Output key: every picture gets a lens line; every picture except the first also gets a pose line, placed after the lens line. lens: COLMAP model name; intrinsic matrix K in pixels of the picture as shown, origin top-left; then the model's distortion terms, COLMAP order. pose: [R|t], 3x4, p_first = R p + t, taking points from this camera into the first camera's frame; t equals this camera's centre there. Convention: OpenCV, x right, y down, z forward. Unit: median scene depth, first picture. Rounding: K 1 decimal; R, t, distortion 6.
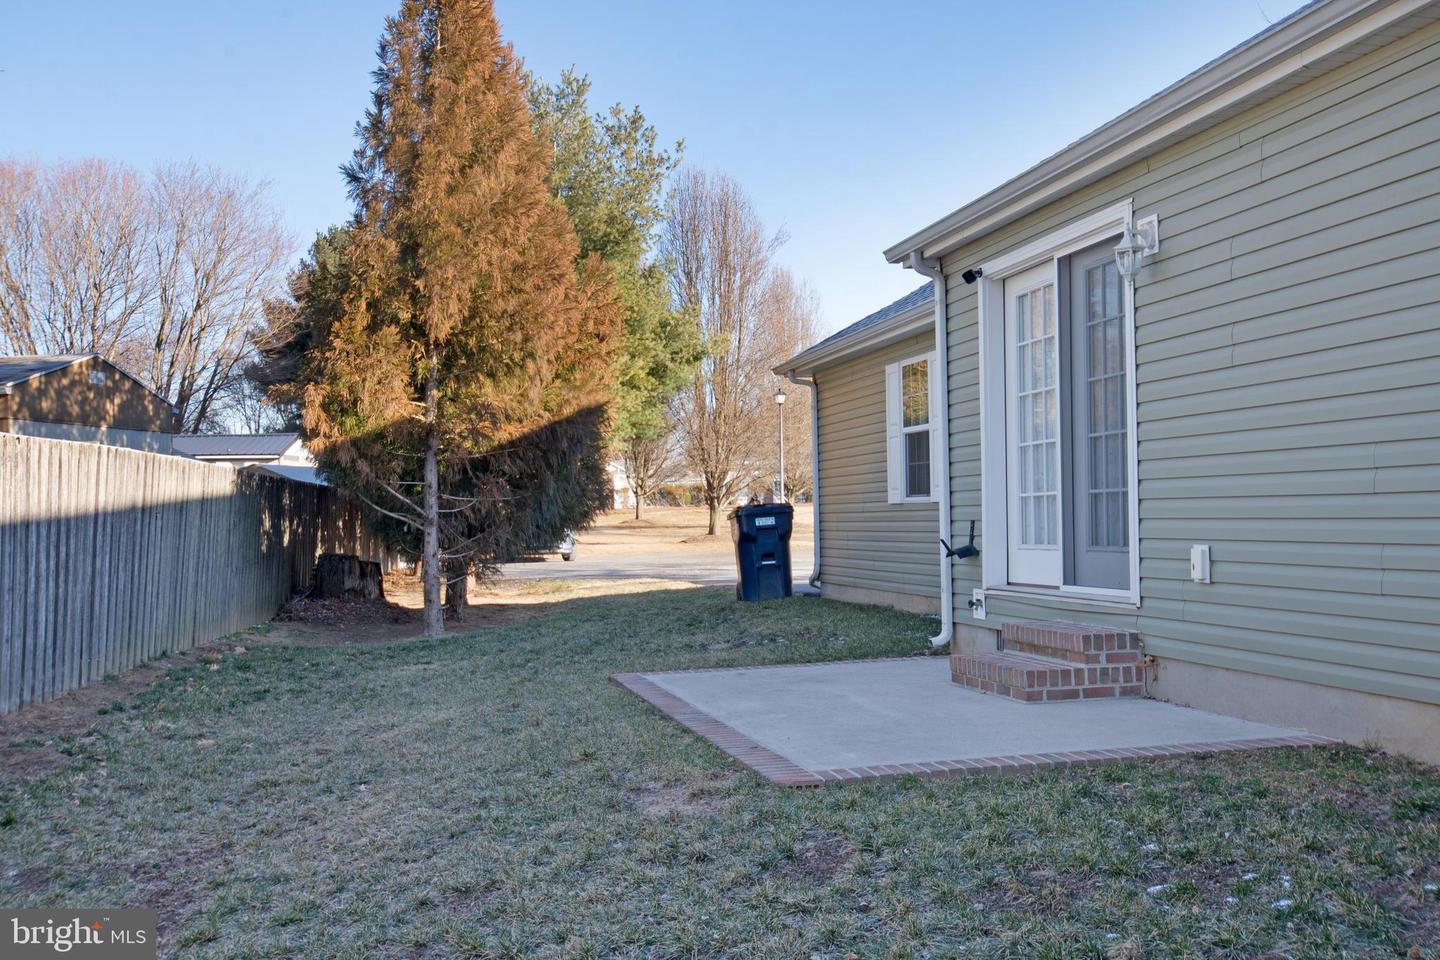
lens RADIAL K [[1439.4, 0, 720.4], [0, 1439.4, 480.4], [0, 0, 1]] dist [0.024467, 0.000000]
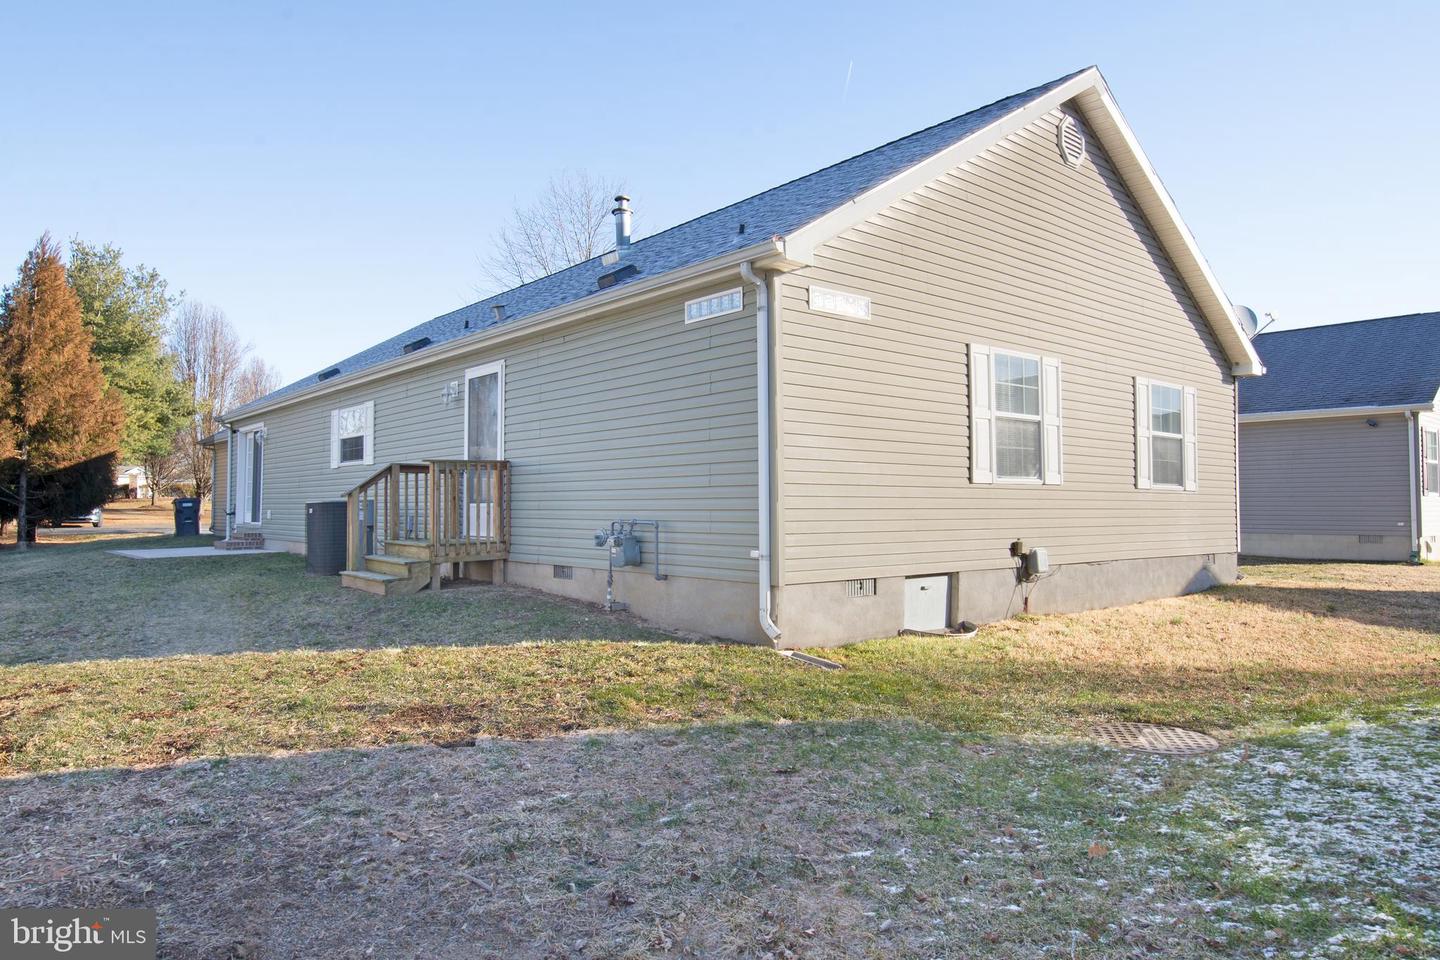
lens RADIAL K [[925.8, 0, 718.7], [0, 925.8, 478.2], [0, 0, 1]] dist [0.002584, -0.007944]
pose [[0.886263, 0.033441, 0.461973, 0.099416], [-0.028973, 0.999440, -0.016765, -0.016487], [-0.462274, 0.001474, 0.886736, -0.803711]]
